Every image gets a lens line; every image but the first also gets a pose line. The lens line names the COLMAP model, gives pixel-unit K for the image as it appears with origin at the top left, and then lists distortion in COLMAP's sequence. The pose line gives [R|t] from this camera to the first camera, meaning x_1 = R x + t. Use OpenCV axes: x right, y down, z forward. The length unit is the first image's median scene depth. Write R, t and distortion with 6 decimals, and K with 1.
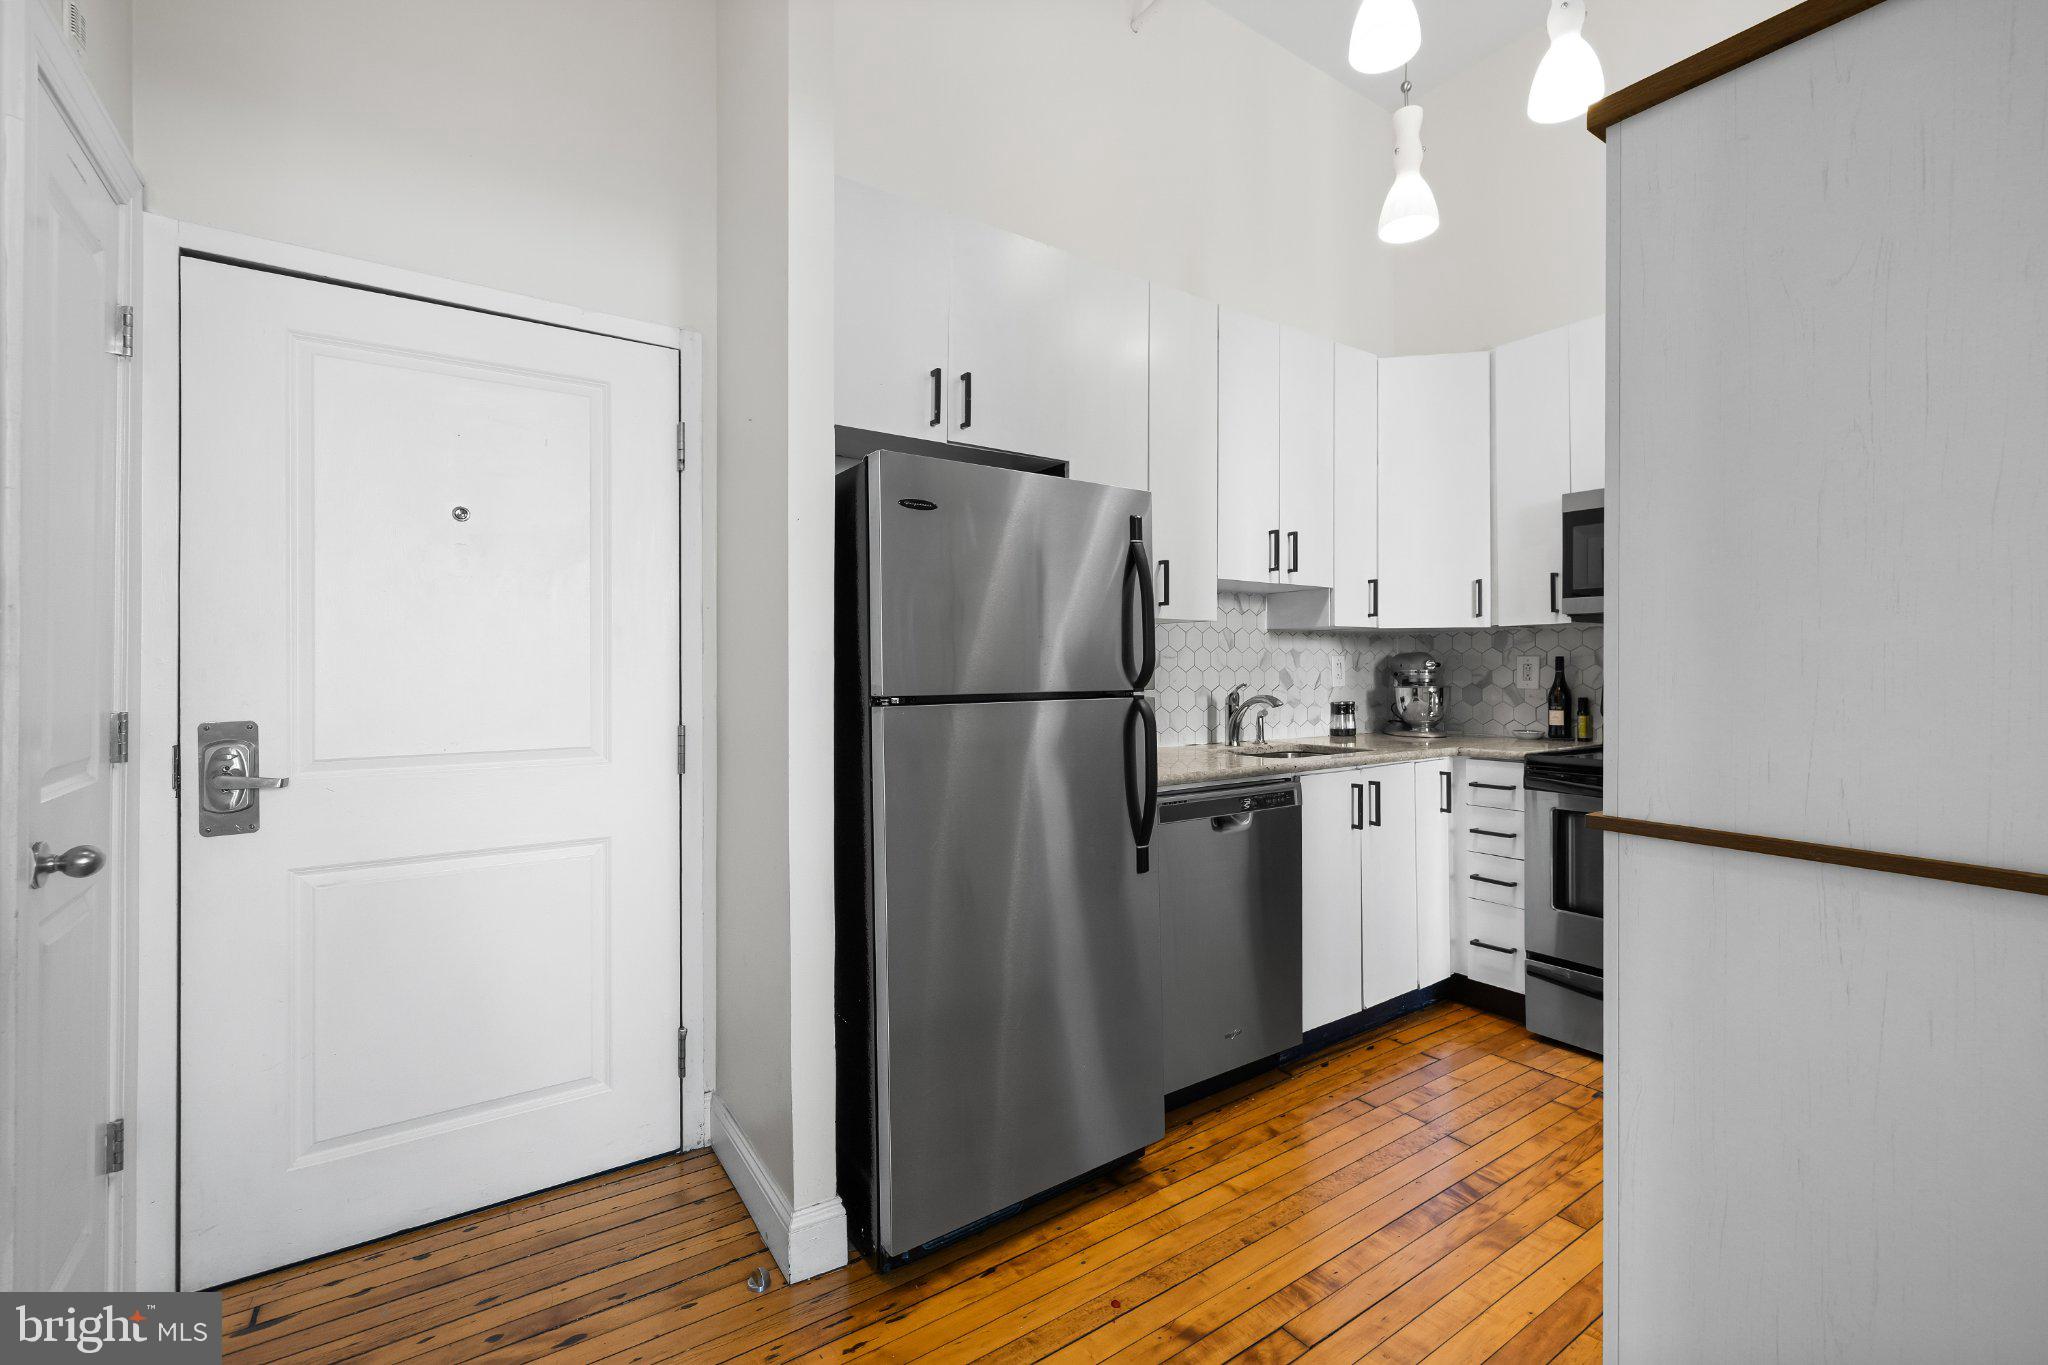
lens RADIAL K [[866.2, 0, 1033.4], [0, 866.2, 665.6], [0, 0, 1]] dist [0.001197, 0.000840]
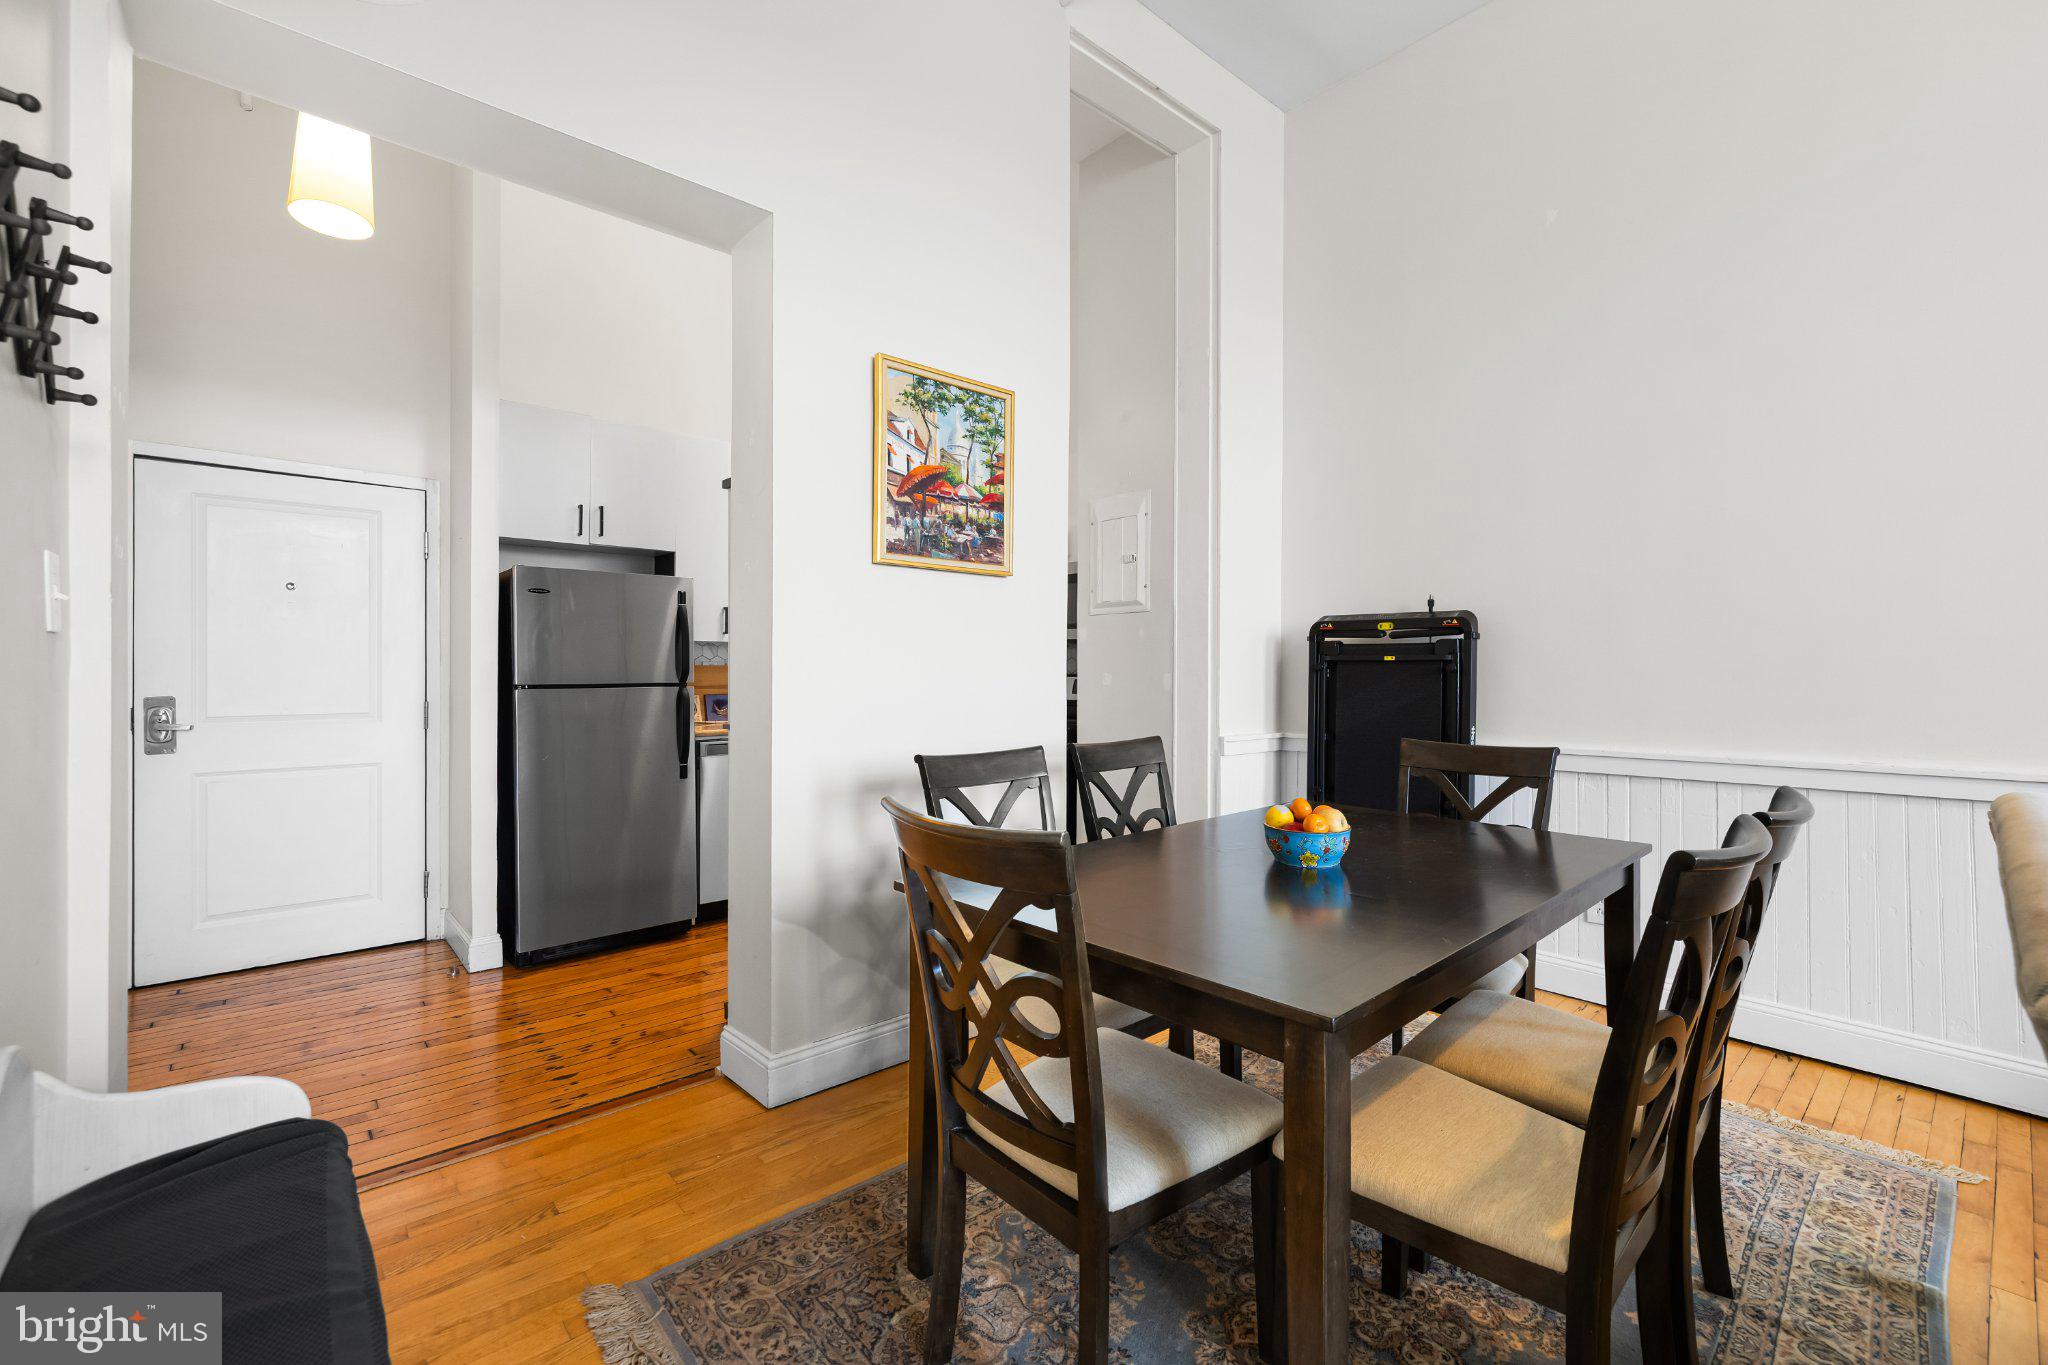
lens RADIAL K [[866.2, 0, 1027.2], [0, 866.2, 671.8], [0, 0, 1]] dist [0.001197, 0.000840]
pose [[0.991057, 0.006687, 0.133274, 0.497441], [-0.007762, 0.999941, 0.007545, -0.013417], [-0.133216, -0.008512, 0.991050, -0.797547]]
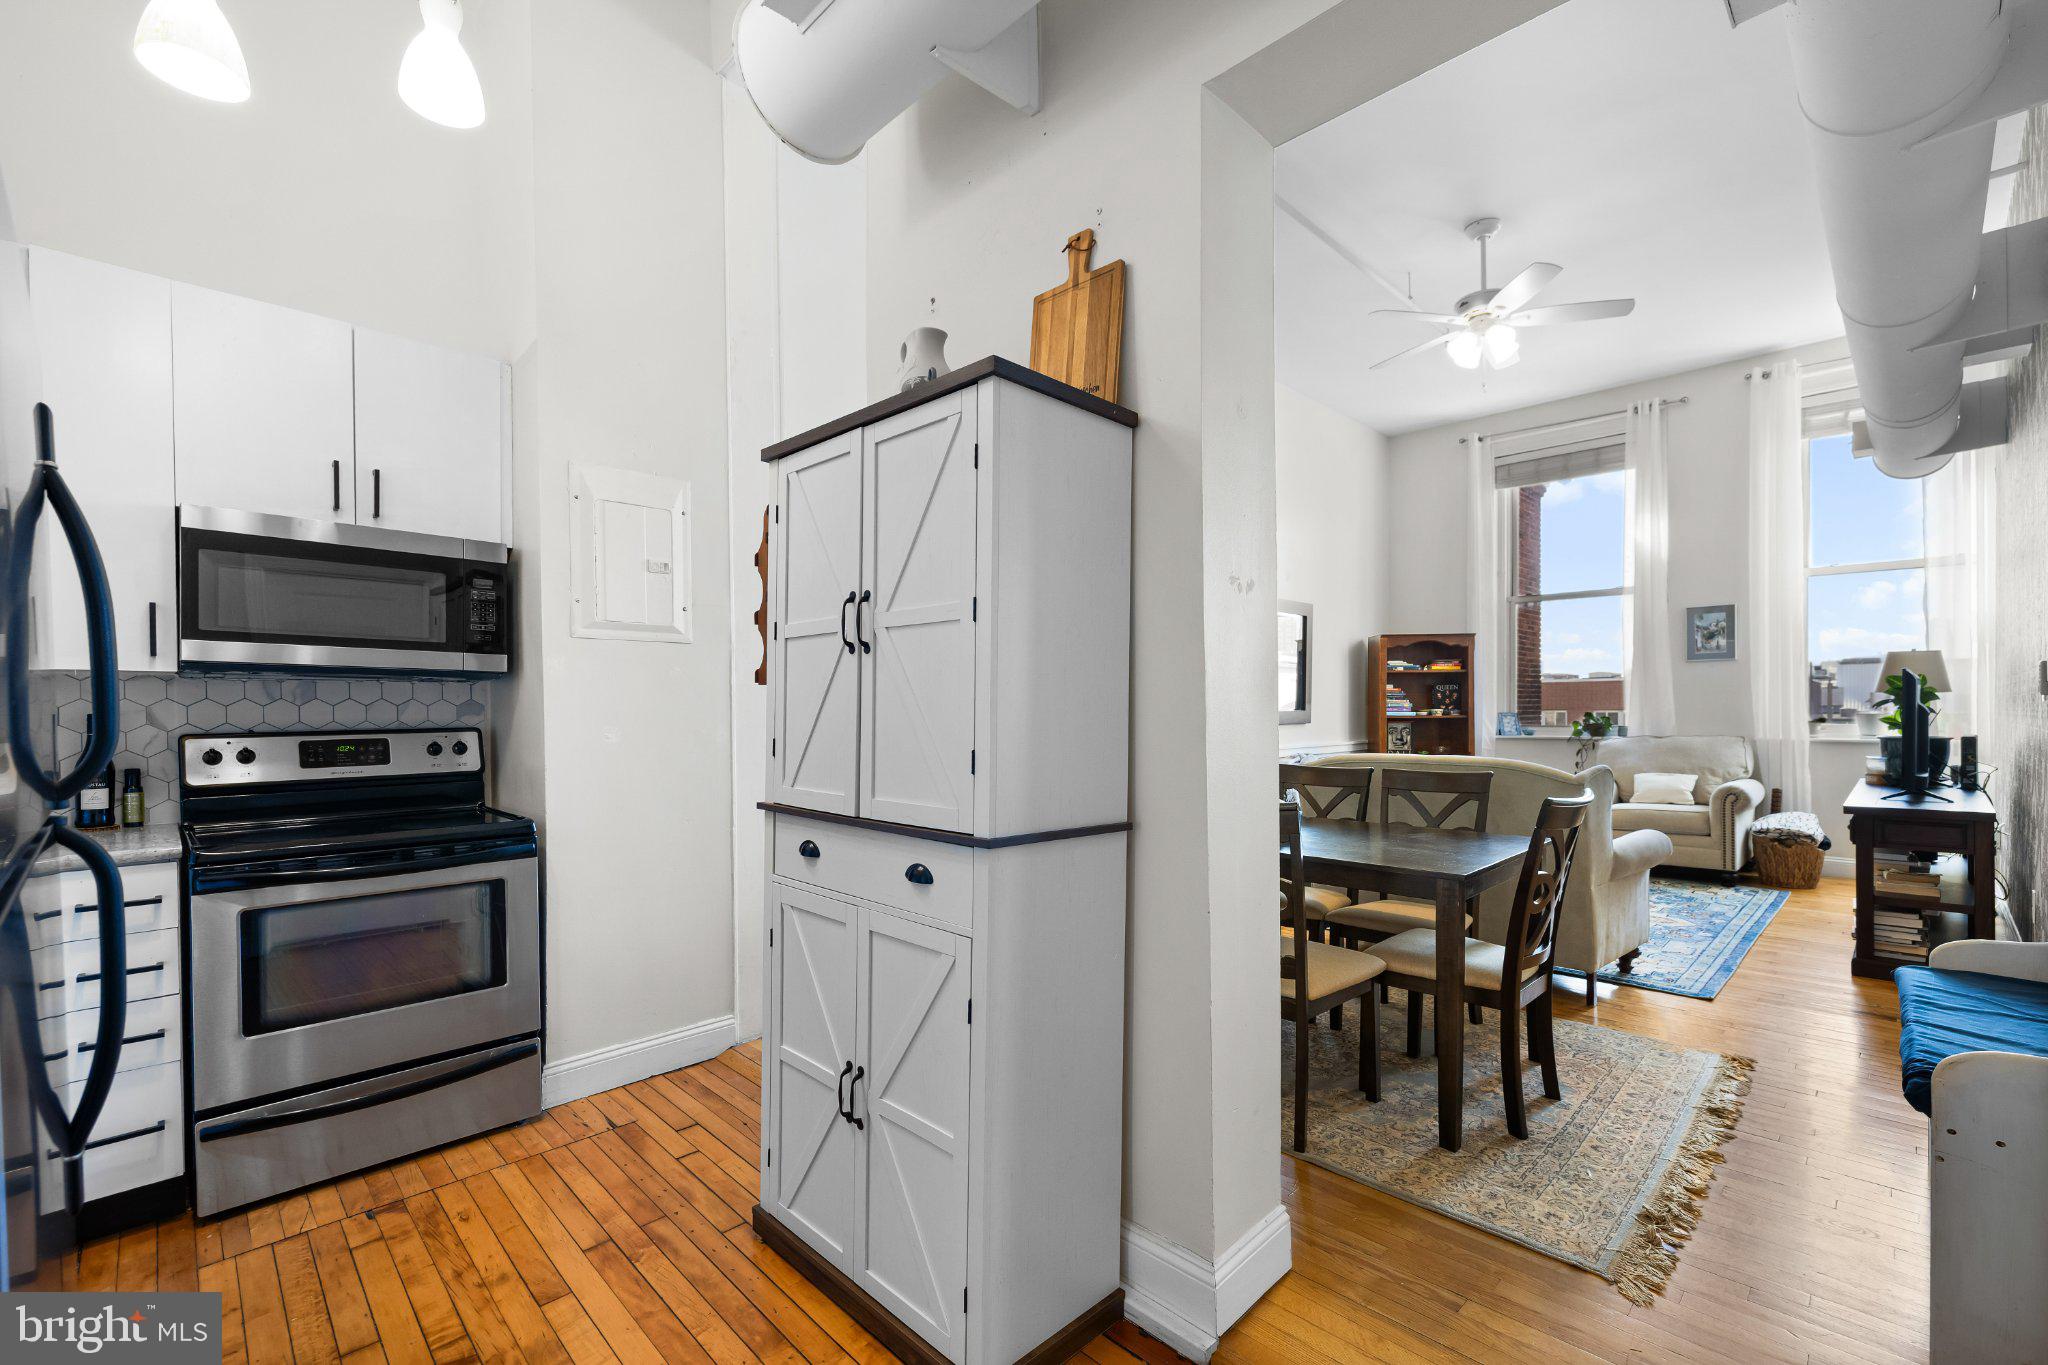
lens RADIAL K [[866.2, 0, 1023.4], [0, 866.2, 717.6], [0, 0, 1]] dist [0.001197, 0.000840]
pose [[-0.180212, -0.003163, 0.983623, -0.321039], [-0.003860, 0.999989, 0.002509, -0.015917], [-0.983620, -0.003345, -0.180223, 0.480868]]
